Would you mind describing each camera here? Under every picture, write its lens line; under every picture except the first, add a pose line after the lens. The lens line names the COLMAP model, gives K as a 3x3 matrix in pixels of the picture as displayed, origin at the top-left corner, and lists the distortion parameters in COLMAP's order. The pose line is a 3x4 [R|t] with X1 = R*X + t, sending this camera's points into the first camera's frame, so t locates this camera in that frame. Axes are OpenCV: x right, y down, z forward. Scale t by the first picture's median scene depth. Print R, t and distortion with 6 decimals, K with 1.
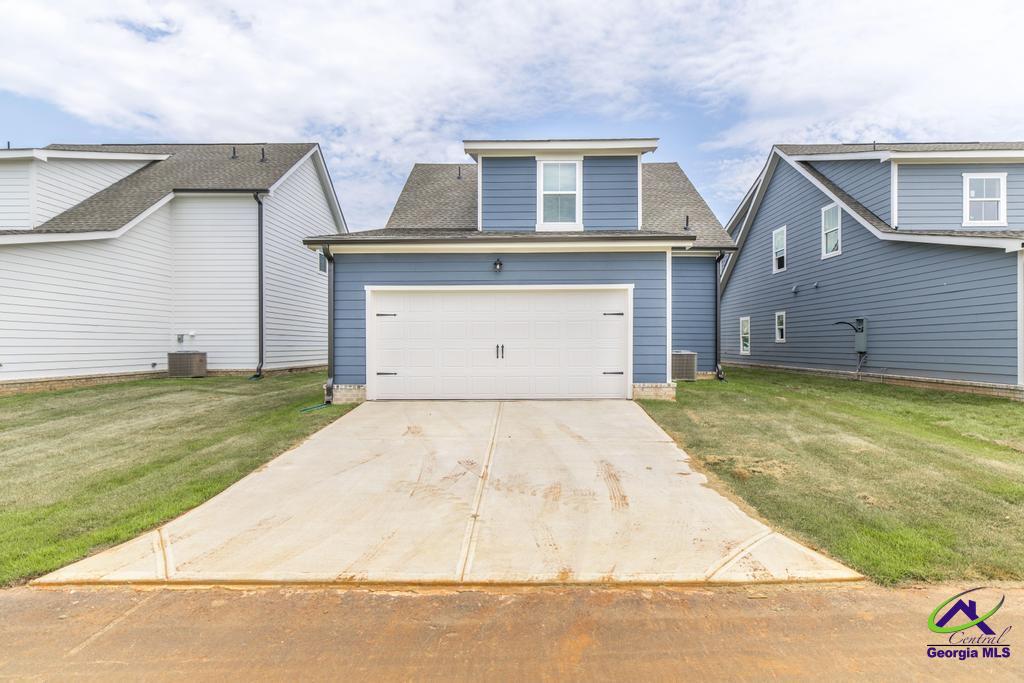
lens RADIAL K [[536.9, 0, 511.3], [0, 536.9, 347.2], [0, 0, 1]] dist [0.003063, -0.000453]
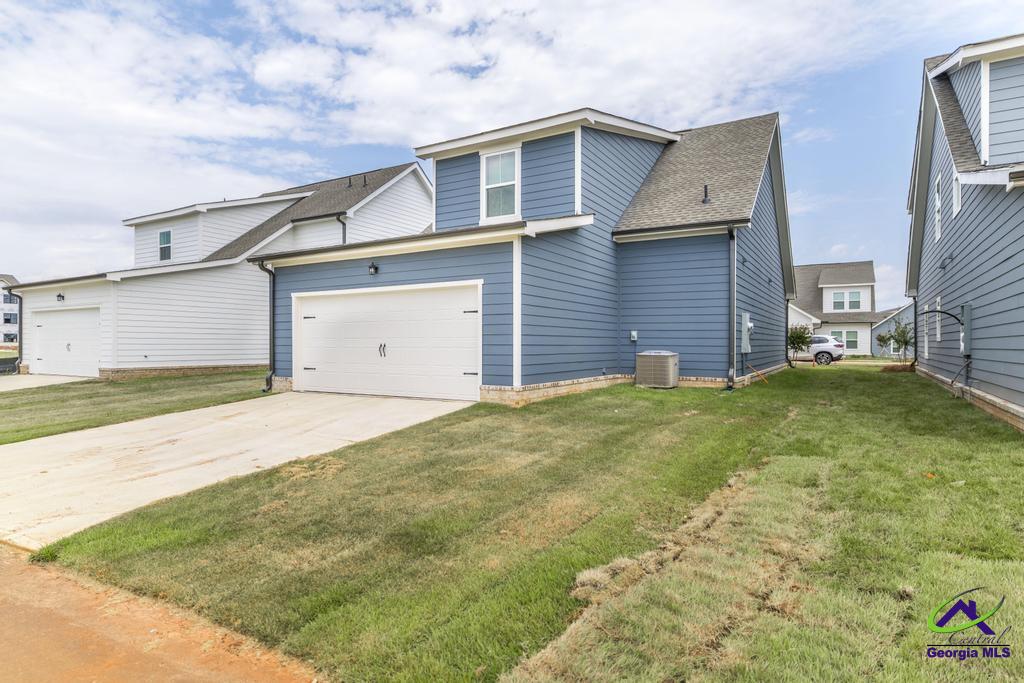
lens RADIAL K [[564.4, 0, 515.9], [0, 564.4, 345.5], [0, 0, 1]] dist [0.006386, -0.000319]
pose [[0.863803, 0.003586, -0.503817, 0.584169], [-0.003694, 0.999993, 0.000785, -0.002176], [0.503816, 0.001183, 0.863810, 0.135725]]
